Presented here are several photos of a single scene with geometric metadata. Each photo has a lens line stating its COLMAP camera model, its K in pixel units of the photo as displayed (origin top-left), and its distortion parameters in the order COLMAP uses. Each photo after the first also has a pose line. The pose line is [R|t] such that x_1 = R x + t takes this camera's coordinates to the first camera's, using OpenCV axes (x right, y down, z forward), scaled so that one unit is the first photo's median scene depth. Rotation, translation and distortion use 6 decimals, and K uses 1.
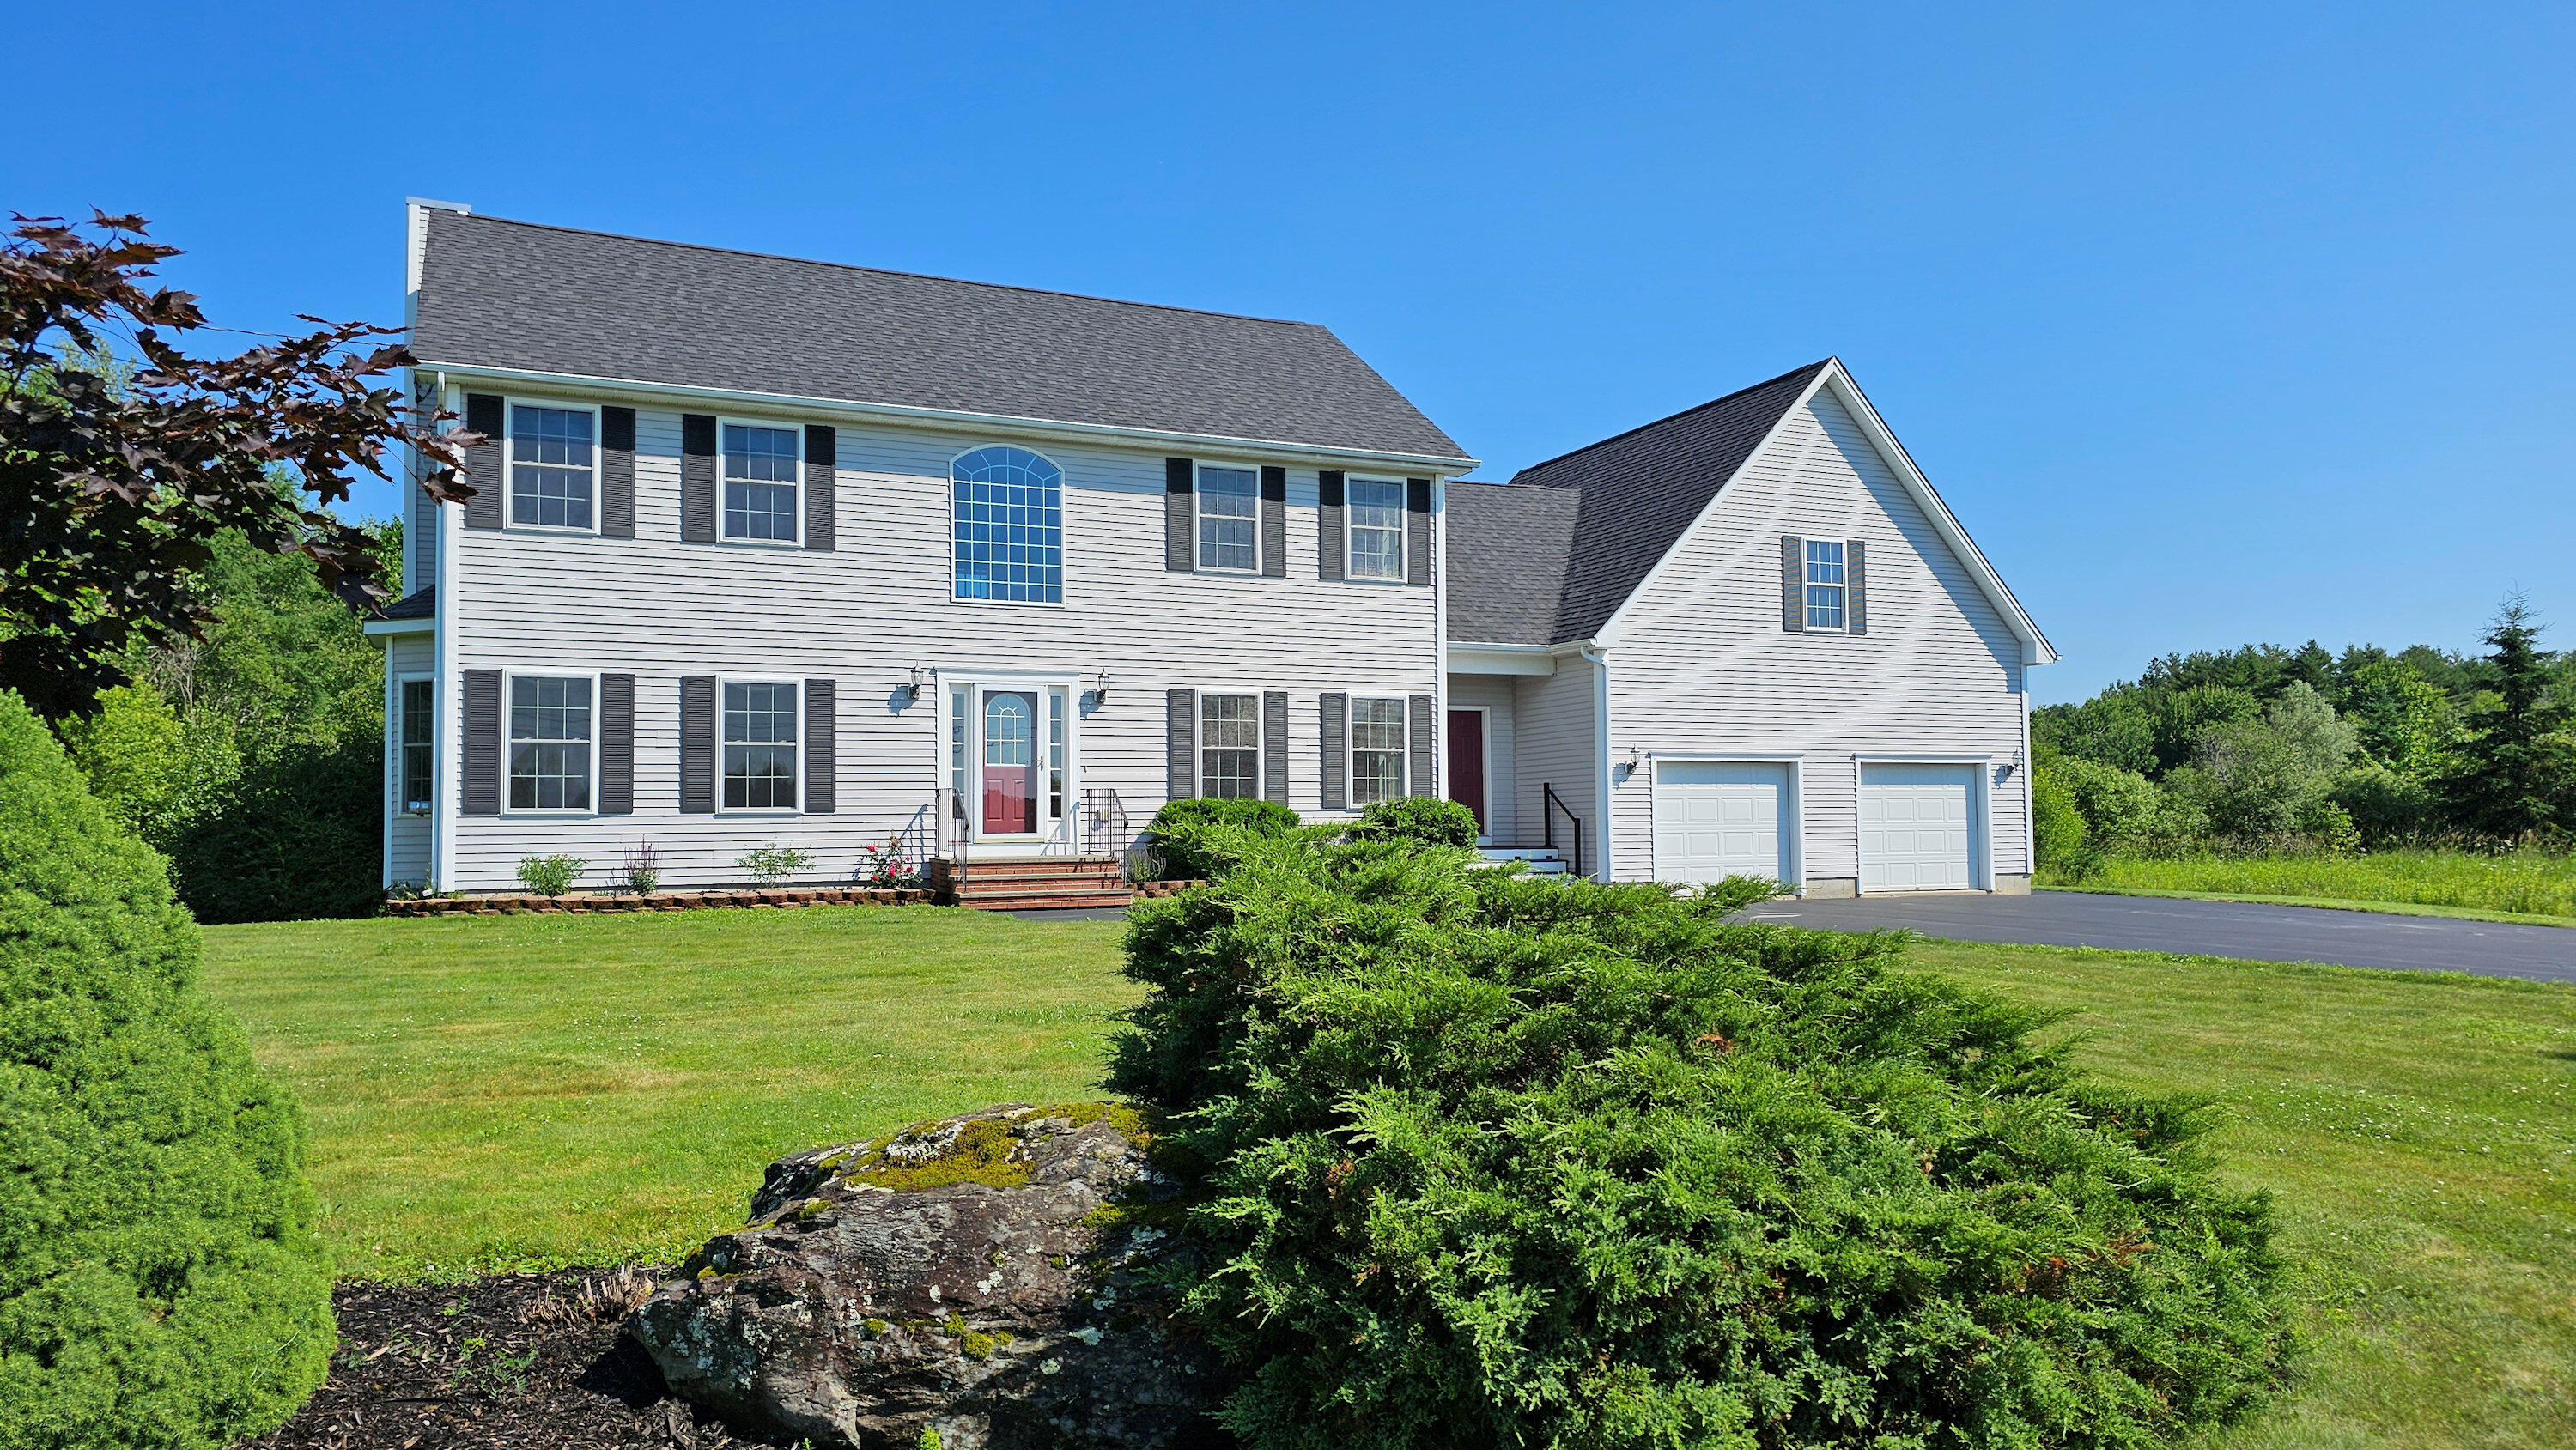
lens RADIAL K [[1711.1, 0, 1301.0], [0, 1711.1, 749.1], [0, 0, 1]] dist [0.048243, -0.048197]
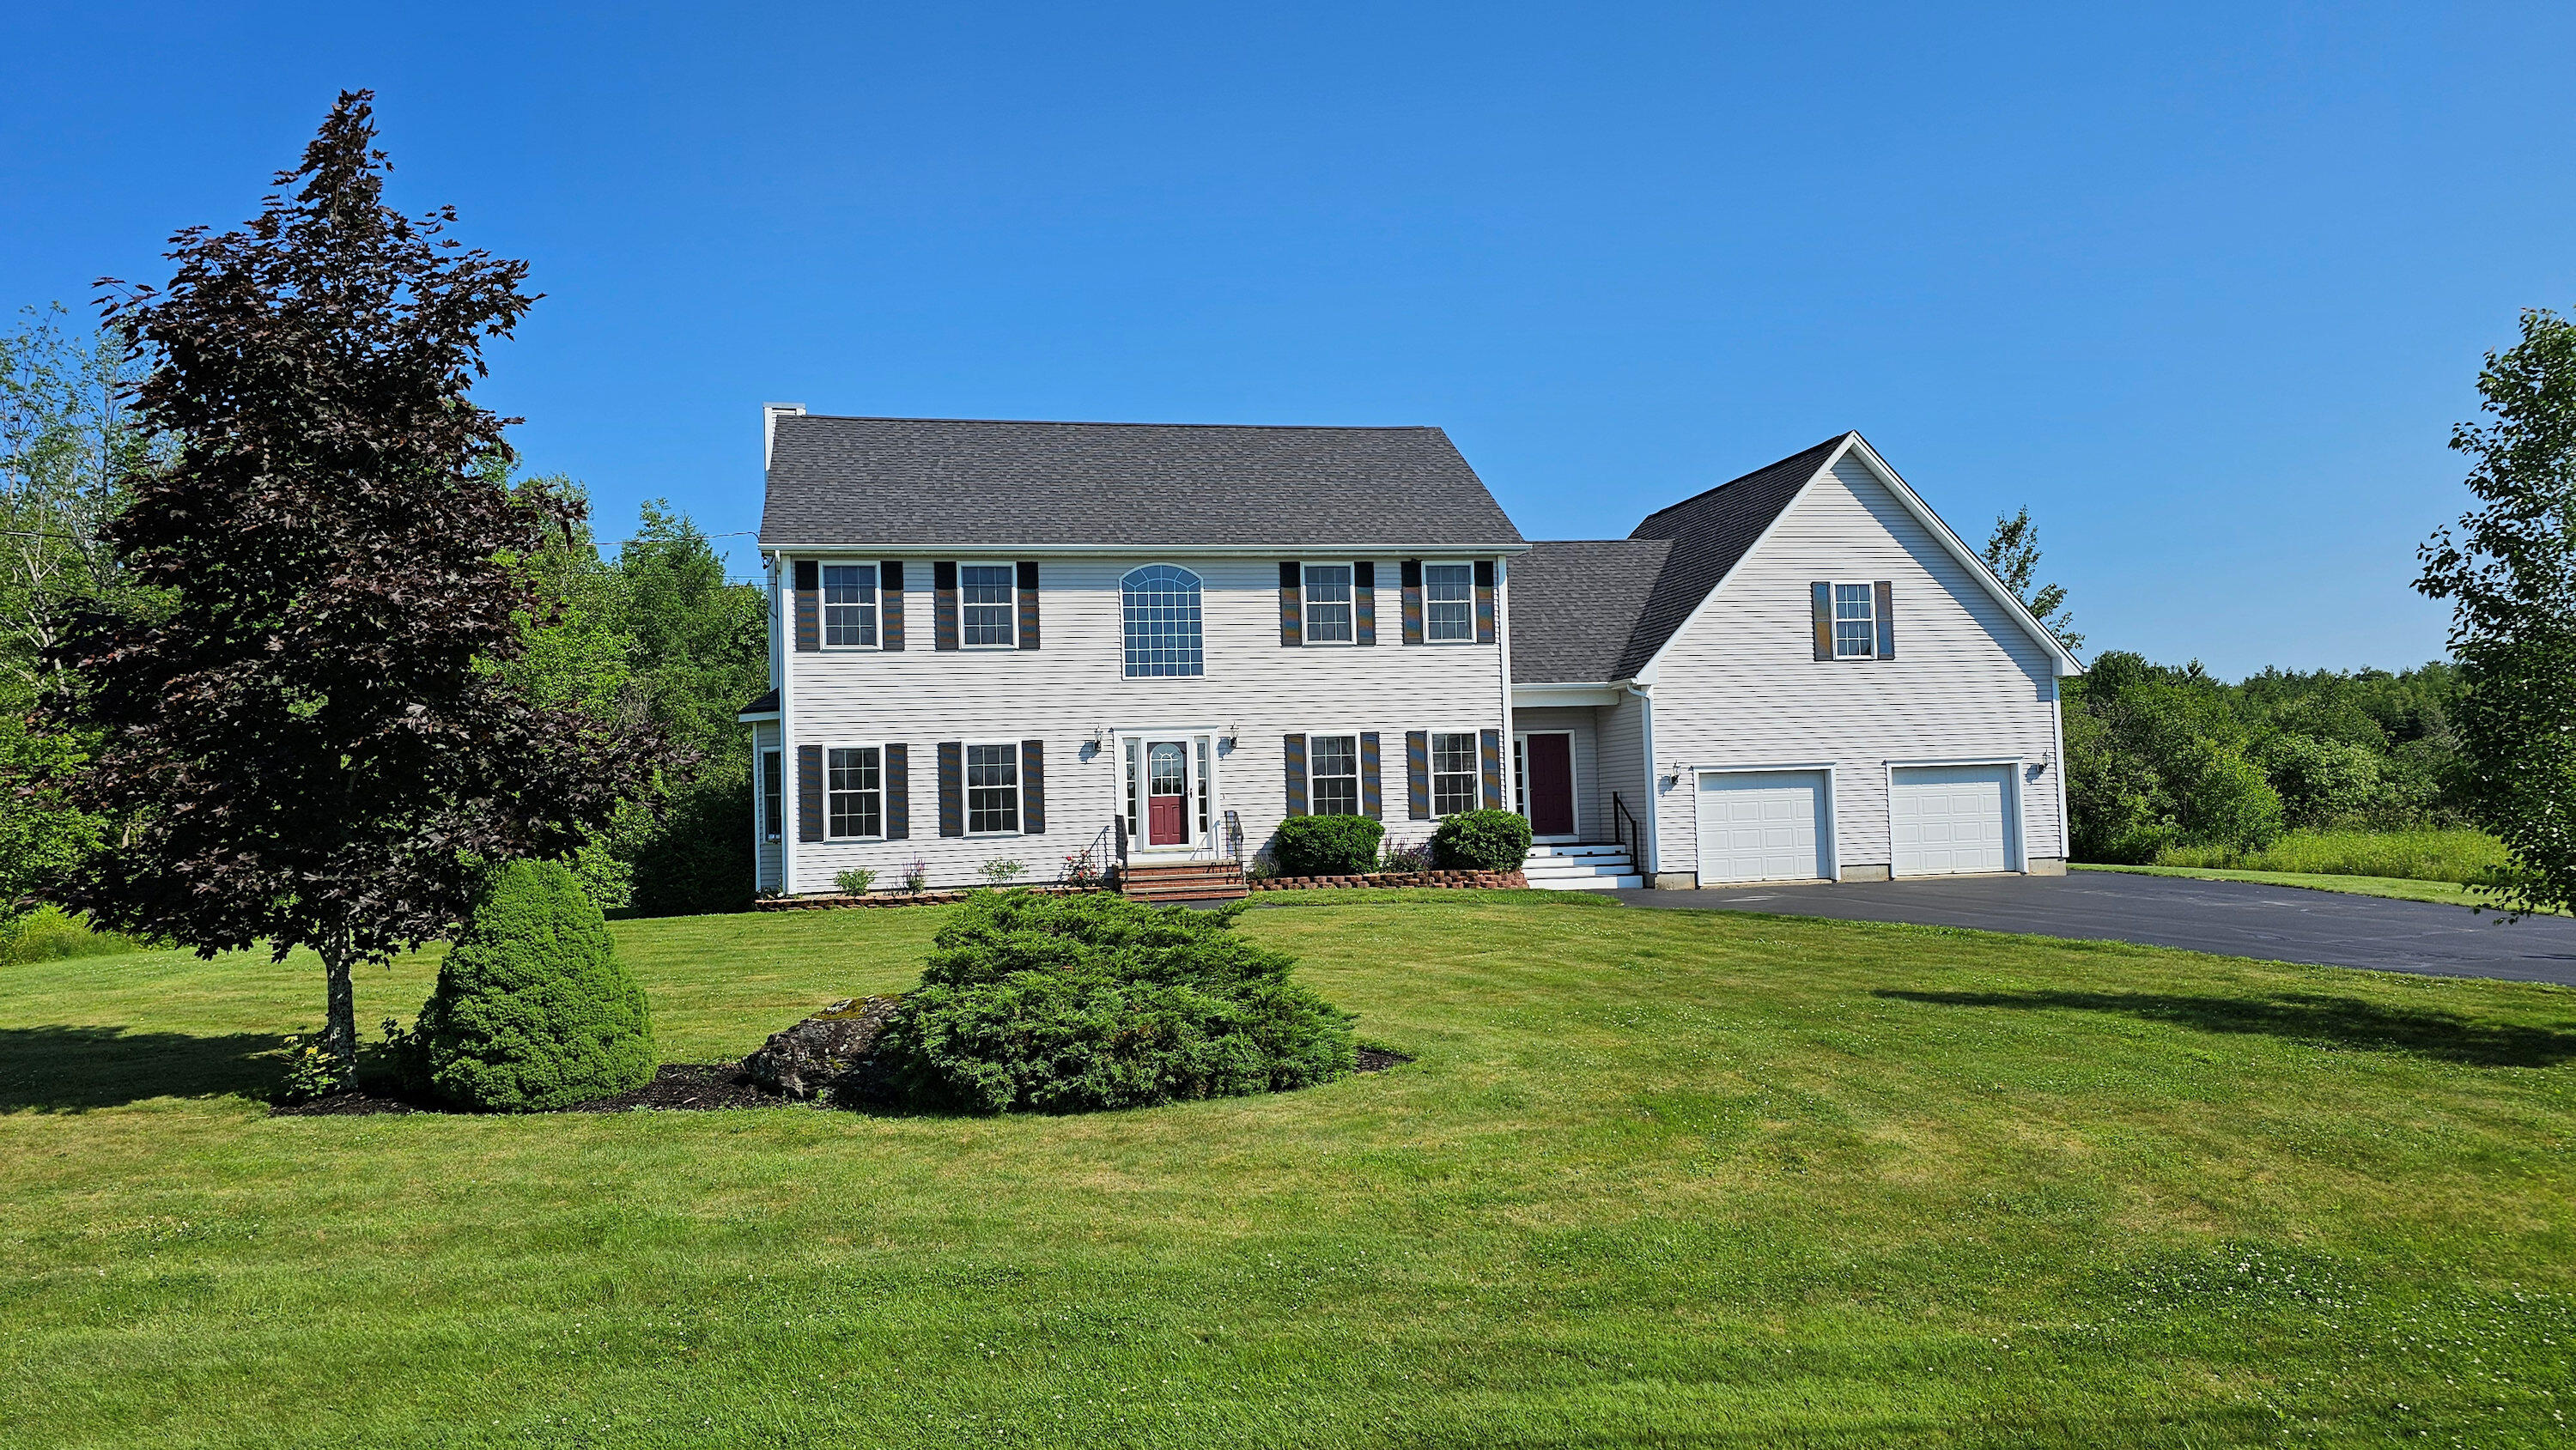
lens RADIAL K [[1711.1, 0, 1293.3], [0, 1711.1, 720.8], [0, 0, 1]] dist [0.048243, -0.048197]
pose [[0.976173, -0.032530, -0.214540, 0.216585], [0.032412, 0.999466, -0.004068, -0.040200], [0.214558, -0.002982, 0.976707, -0.309974]]
